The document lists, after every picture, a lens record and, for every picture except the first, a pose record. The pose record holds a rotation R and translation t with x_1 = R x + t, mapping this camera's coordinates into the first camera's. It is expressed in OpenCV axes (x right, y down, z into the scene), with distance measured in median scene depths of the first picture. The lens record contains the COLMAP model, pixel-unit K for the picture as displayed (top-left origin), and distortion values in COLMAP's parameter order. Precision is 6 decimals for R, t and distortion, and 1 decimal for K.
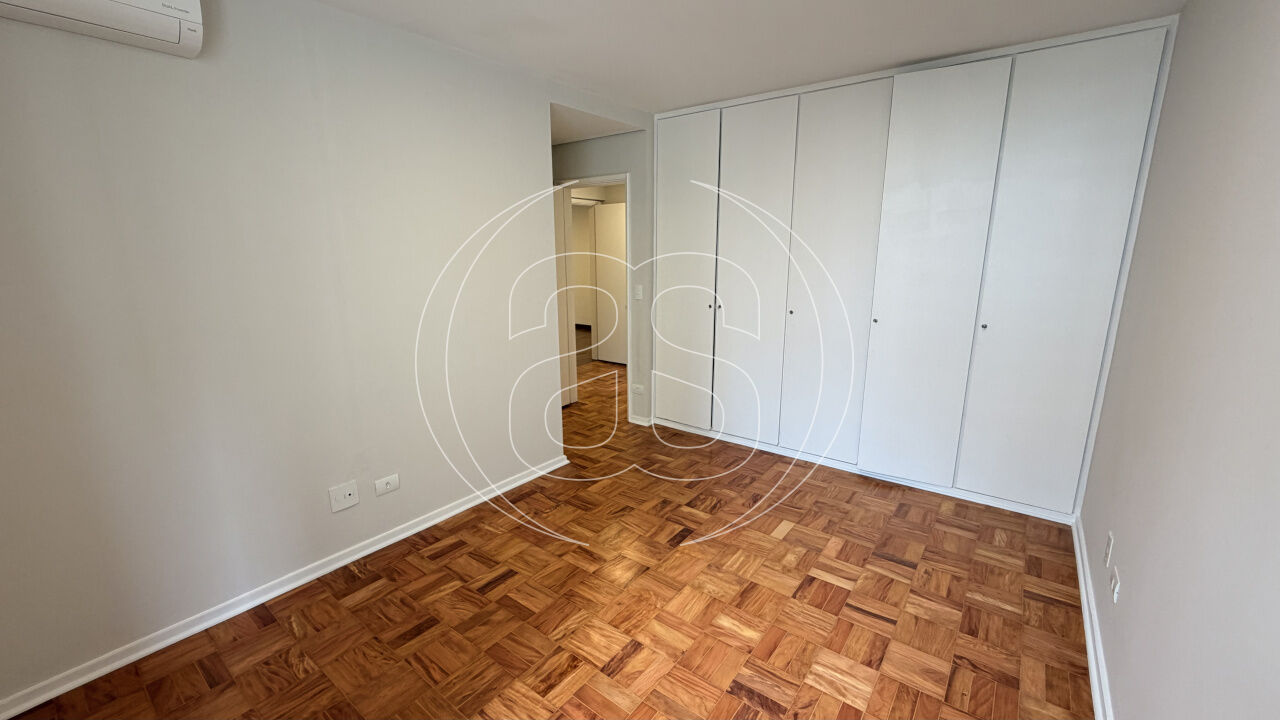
lens RADIAL K [[510.9, 0, 636.8], [0, 510.9, 361.2], [0, 0, 1]] dist [-0.000623, 0.000010]
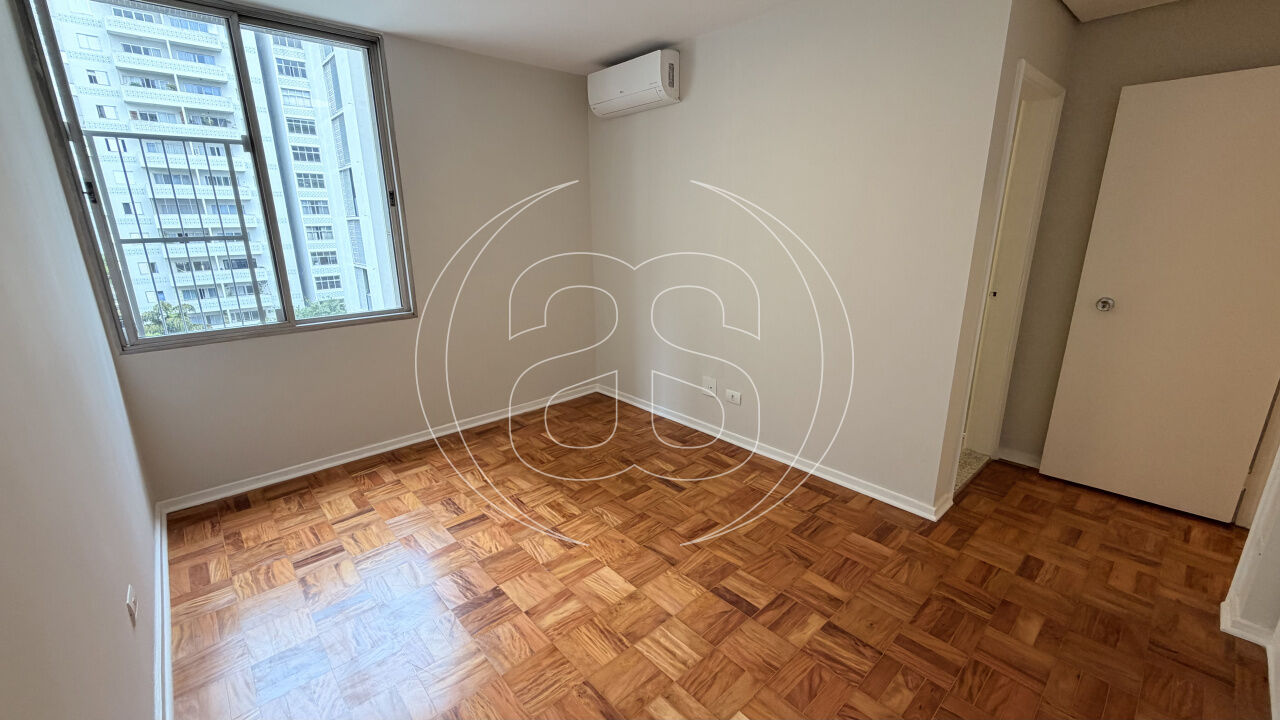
lens RADIAL K [[510.9, 0, 636.8], [0, 510.9, 361.2], [0, 0, 1]] dist [-0.000623, 0.000010]
pose [[-0.181824, 0.266191, -0.946616, 0.722320], [-0.201261, 0.932210, 0.300797, -0.173291], [0.962514, 0.245209, -0.115925, 0.867354]]
